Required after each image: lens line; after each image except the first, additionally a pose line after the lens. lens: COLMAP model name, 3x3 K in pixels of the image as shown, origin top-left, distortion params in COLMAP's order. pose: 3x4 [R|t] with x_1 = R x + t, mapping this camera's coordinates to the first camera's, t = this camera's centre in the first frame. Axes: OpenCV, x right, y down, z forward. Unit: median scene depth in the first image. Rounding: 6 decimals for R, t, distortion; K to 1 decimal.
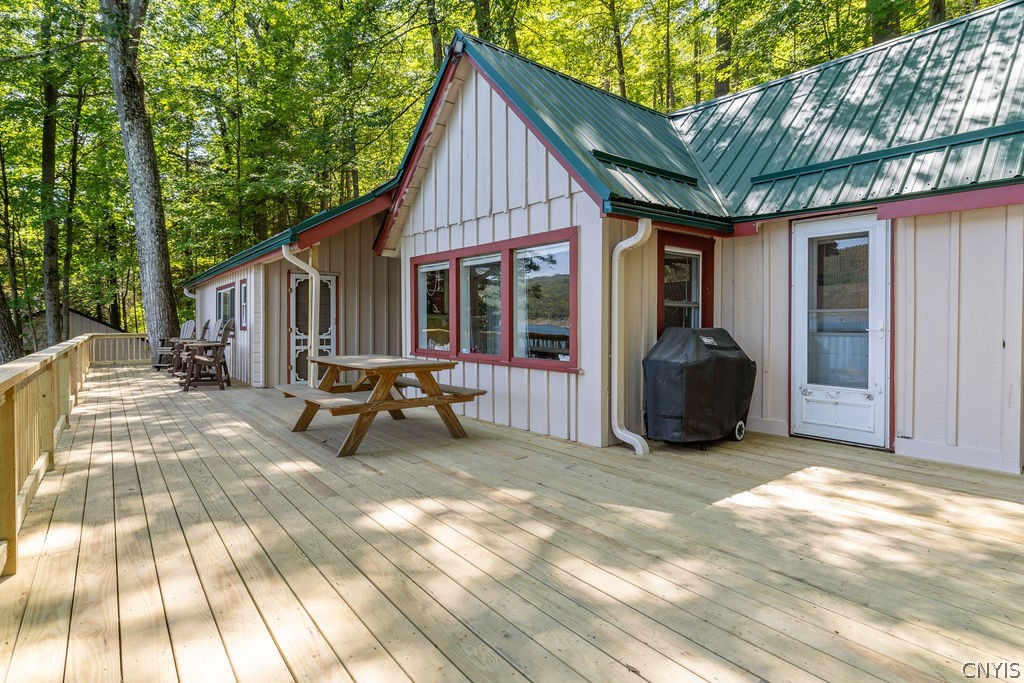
lens RADIAL K [[514.5, 0, 512.0], [0, 514.5, 341.5], [0, 0, 1]] dist [-0.026125, 0.000009]
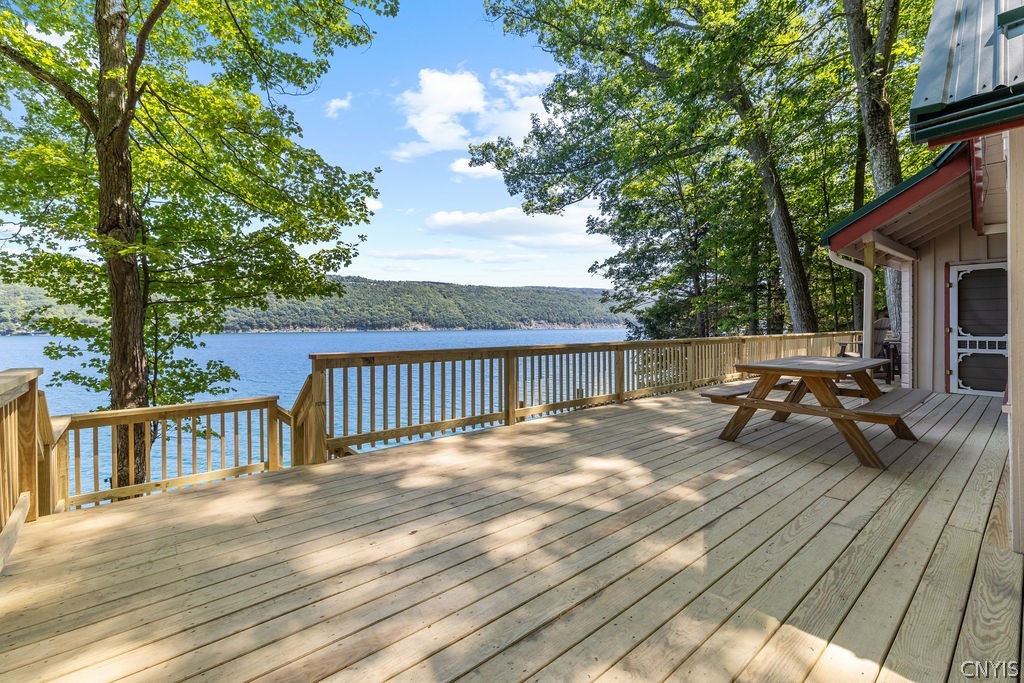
lens RADIAL K [[443.6, 0, 515.2], [0, 443.6, 330.4], [0, 0, 1]] dist [-0.001137, 0.003254]
pose [[0.029034, 0.003166, -0.999573, 0.871937], [-0.020106, 0.999795, 0.002583, -0.023962], [0.999376, 0.020022, 0.029092, 0.633860]]
